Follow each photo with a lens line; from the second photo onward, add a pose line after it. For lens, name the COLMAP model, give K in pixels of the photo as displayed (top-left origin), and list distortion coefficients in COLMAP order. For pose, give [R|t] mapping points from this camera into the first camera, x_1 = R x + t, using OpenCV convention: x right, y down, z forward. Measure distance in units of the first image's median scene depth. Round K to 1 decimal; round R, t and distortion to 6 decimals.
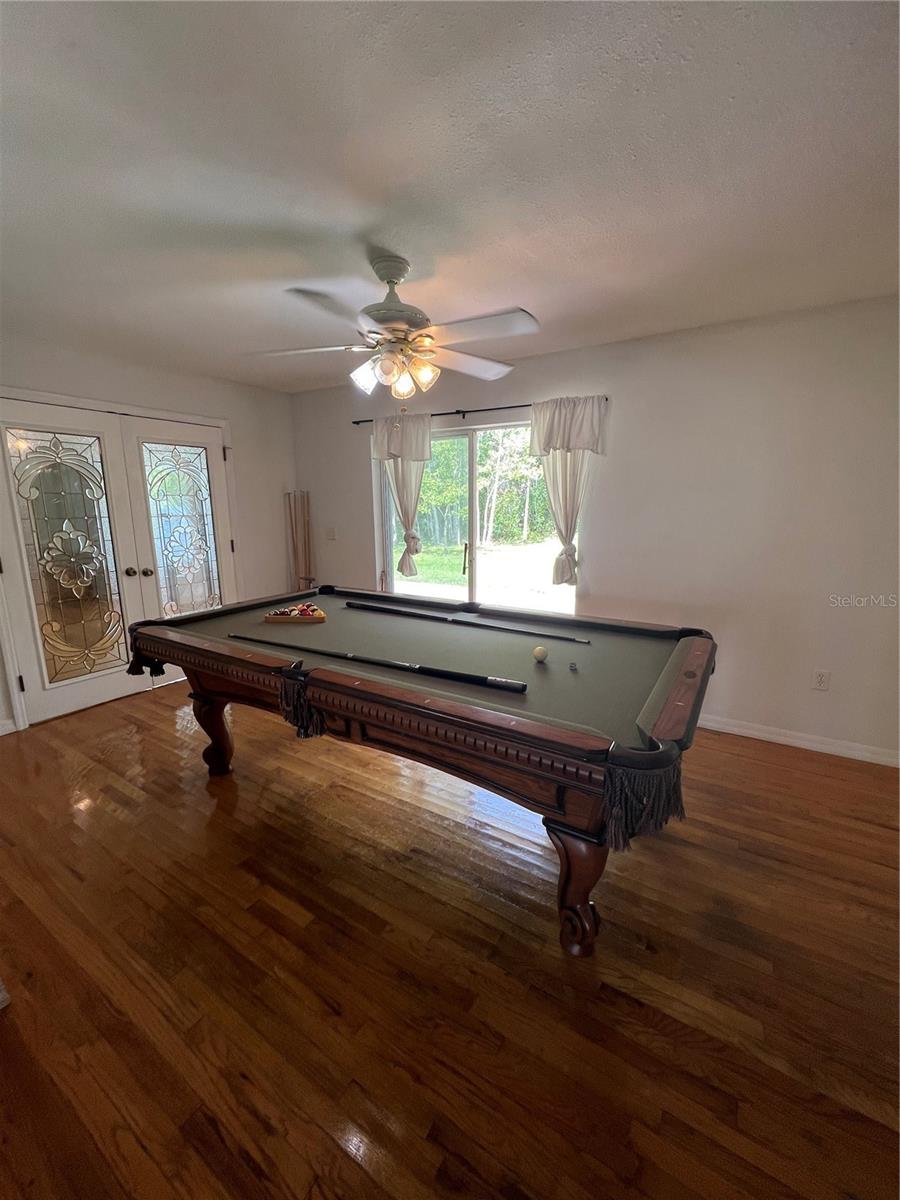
lens RADIAL K [[482.5, 0, 452.4], [0, 482.5, 597.0], [0, 0, 1]] dist [-0.003038, 0.000722]
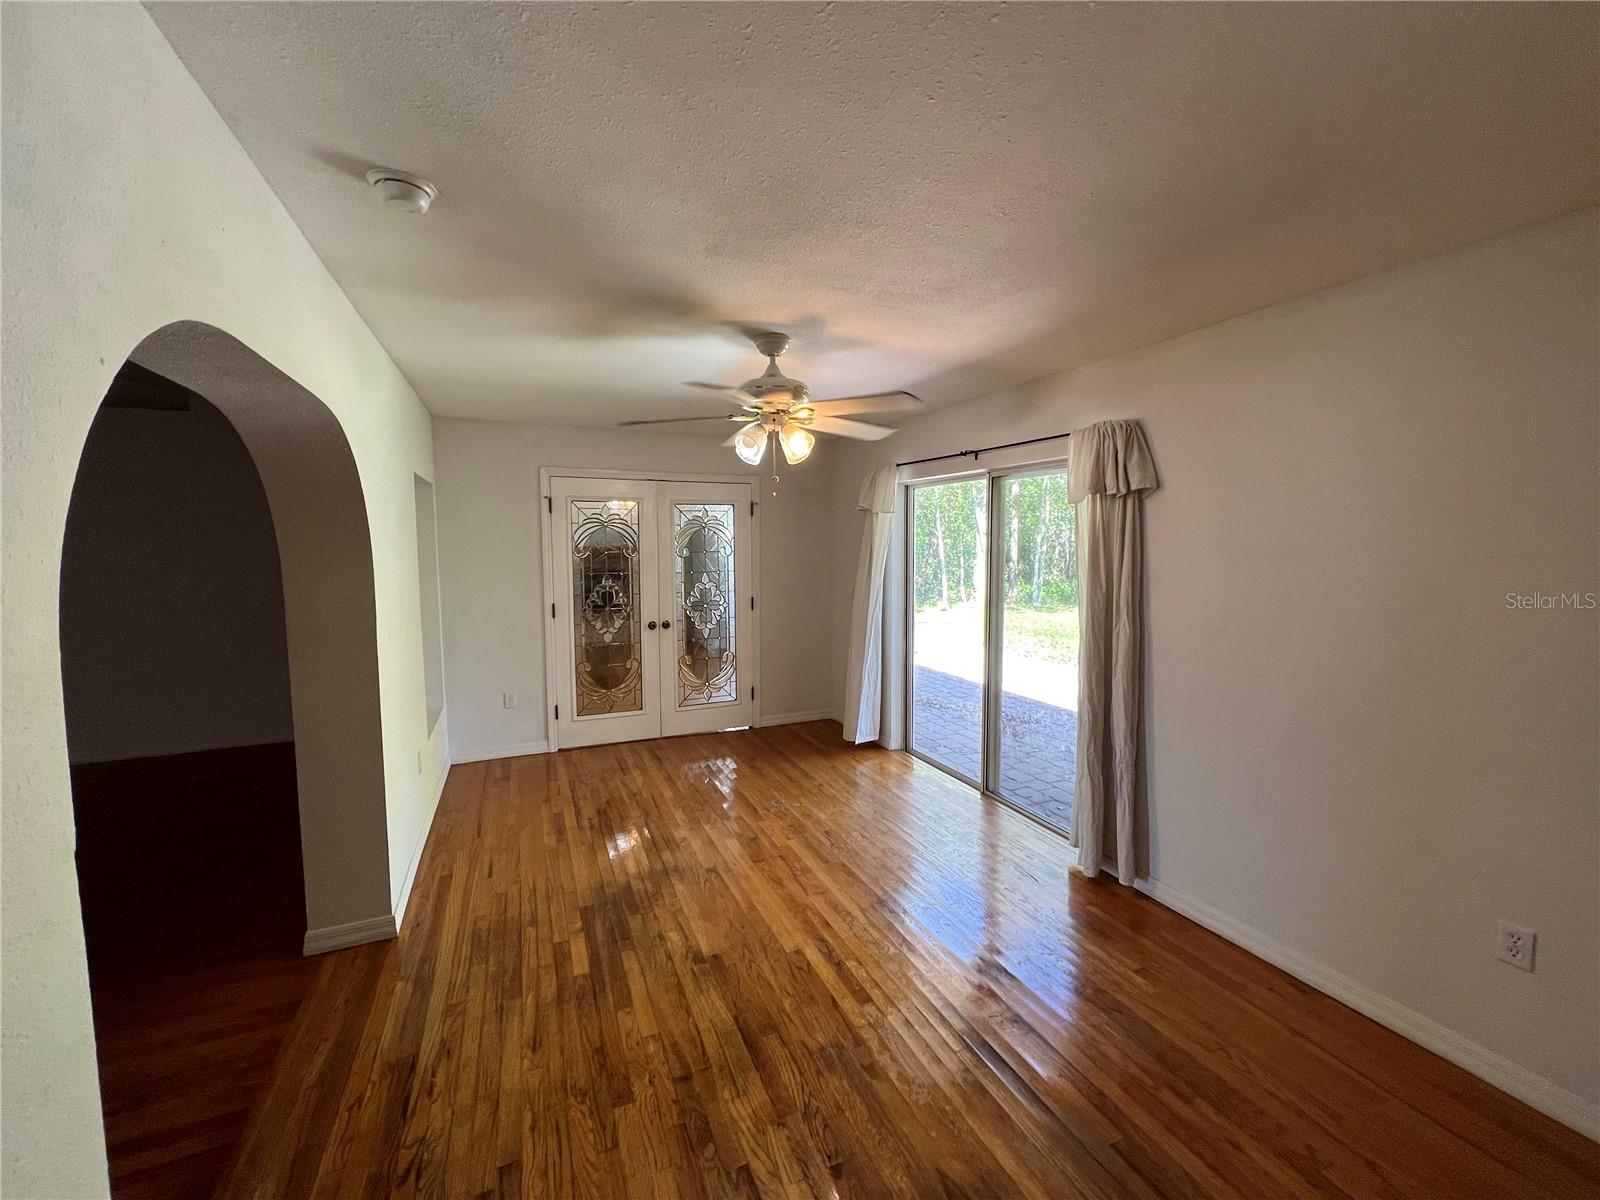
lens RADIAL K [[643.3, 0, 796.7], [0, 643.3, 594.3], [0, 0, 1]] dist [-0.003038, 0.000722]
pose [[0.822666, 0.046003, -0.566660, 0.582480], [-0.109368, 0.990910, -0.078333, -0.058623], [0.557906, 0.126417, 0.820220, 0.008377]]
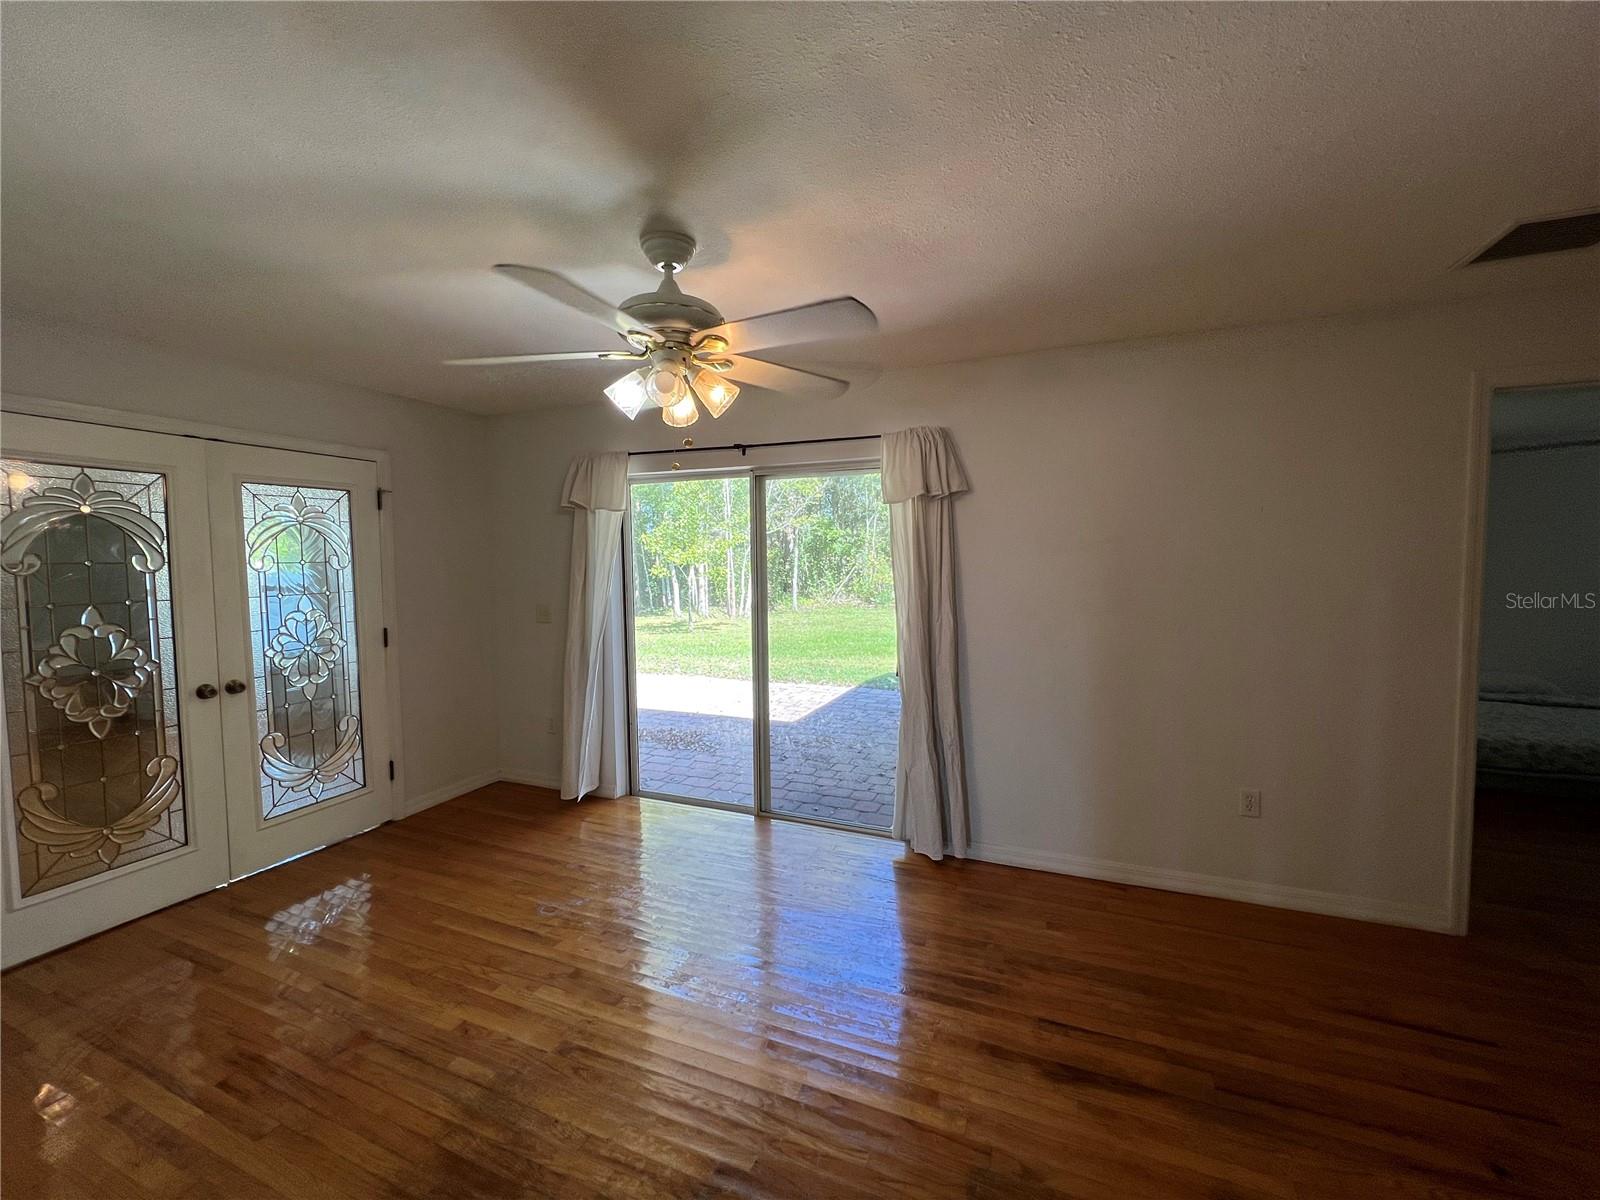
lens RADIAL K [[643.3, 0, 796.7], [0, 643.3, 594.3], [0, 0, 1]] dist [-0.003038, 0.000722]
pose [[0.986815, -0.017179, 0.160941, -0.086441], [0.039361, 0.989971, -0.135677, -0.044145], [-0.156996, 0.140223, 0.977594, 0.111241]]
